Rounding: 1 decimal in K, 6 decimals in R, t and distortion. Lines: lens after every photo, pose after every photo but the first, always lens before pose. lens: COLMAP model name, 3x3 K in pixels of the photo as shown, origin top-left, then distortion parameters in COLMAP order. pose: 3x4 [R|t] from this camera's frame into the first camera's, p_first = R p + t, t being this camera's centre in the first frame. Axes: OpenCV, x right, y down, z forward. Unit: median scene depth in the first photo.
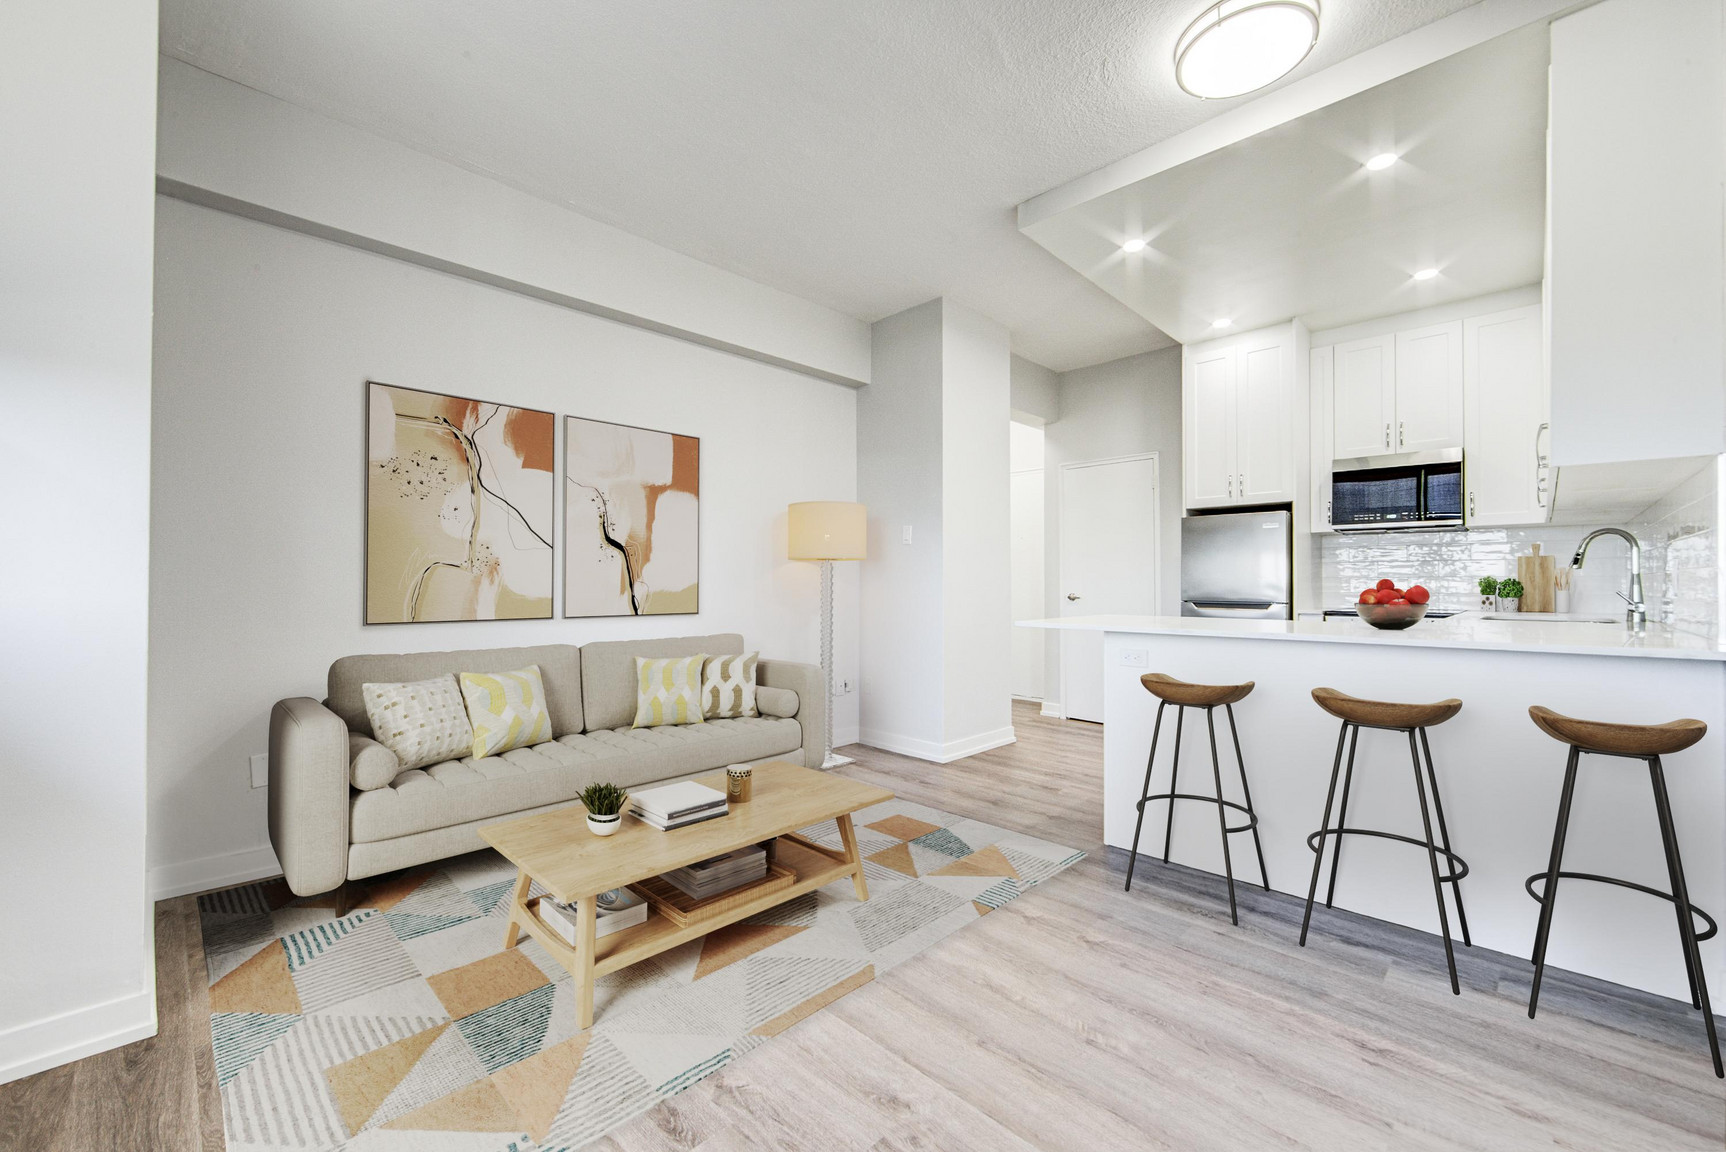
lens RADIAL K [[688.4, 0, 863.0], [0, 688.4, 576.0], [0, 0, 1]] dist [-0.000938, -0.000090]
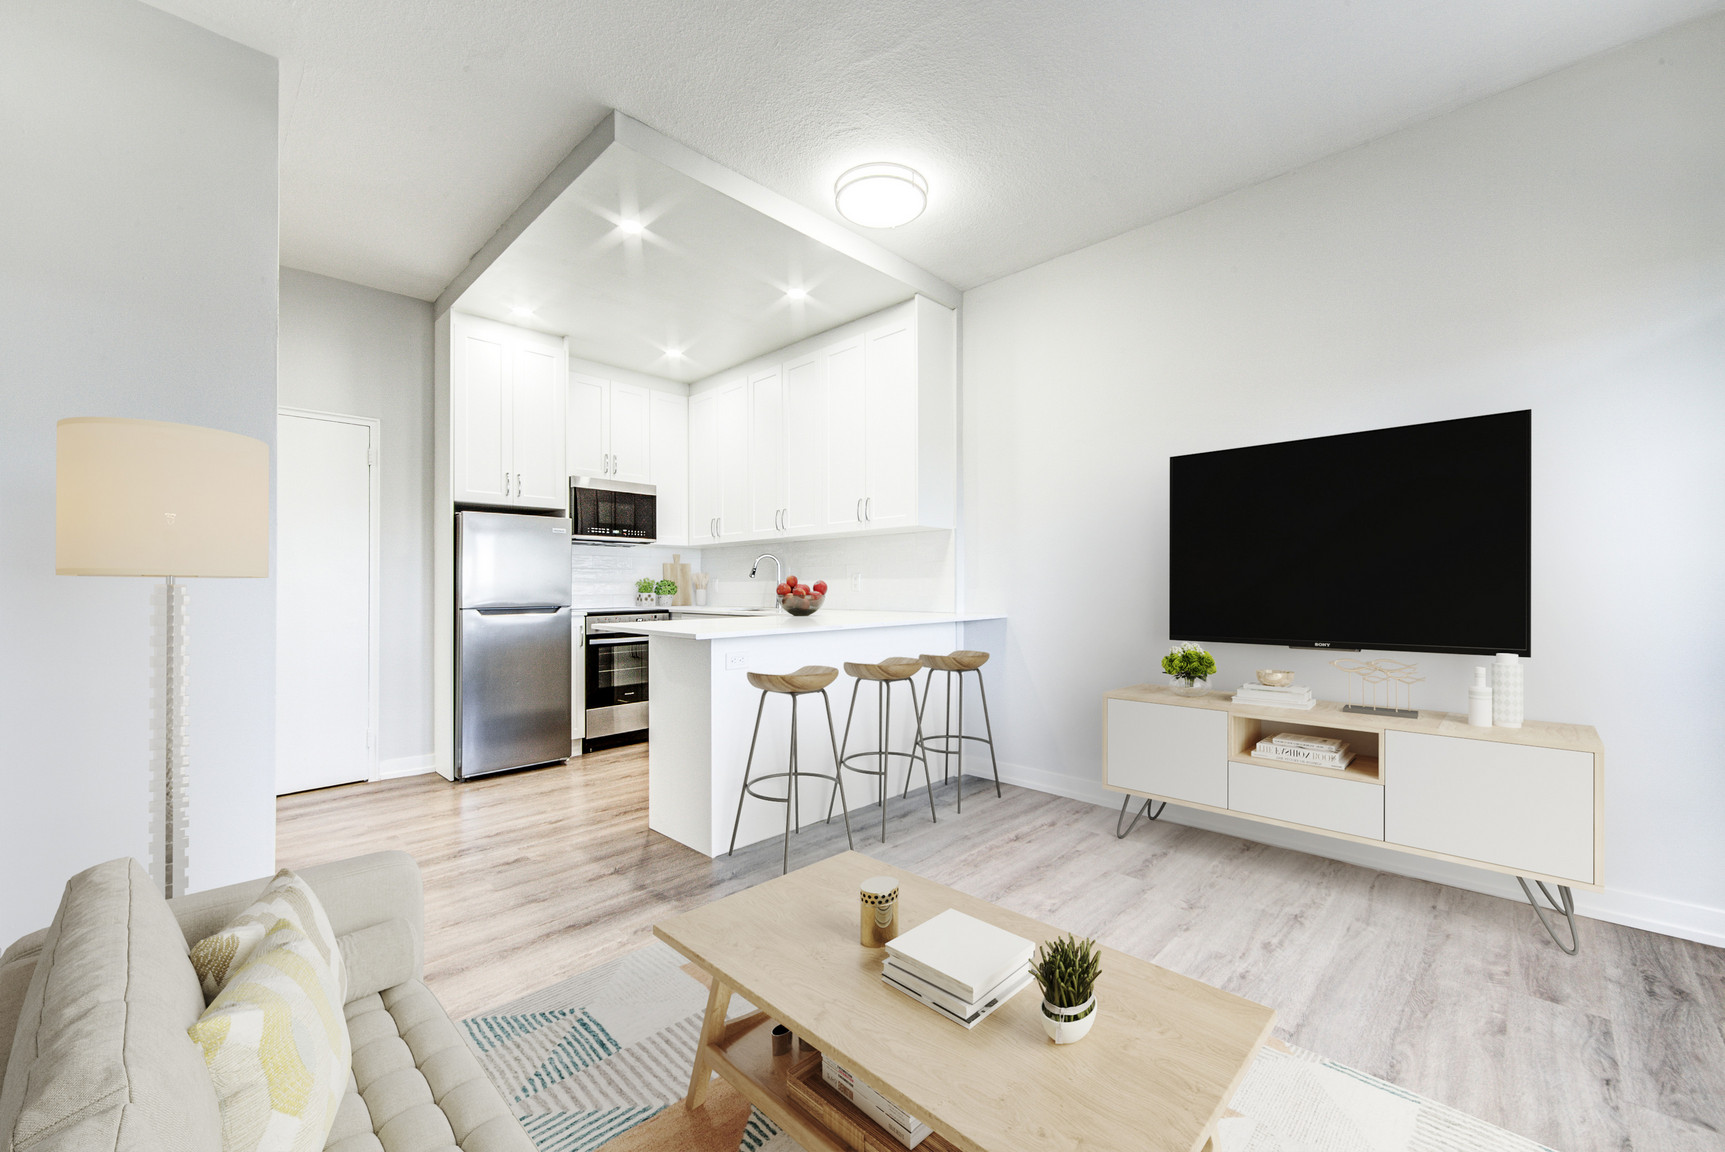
lens RADIAL K [[688.0, 0, 862.5], [0, 688.0, 576.0], [0, 0, 1]] dist [-0.000938, -0.000090]
pose [[-0.008855, 0.009539, 0.999915, -0.489799], [-0.006986, 0.999930, -0.009601, -0.000037], [-0.999936, -0.007070, -0.008787, 0.629454]]
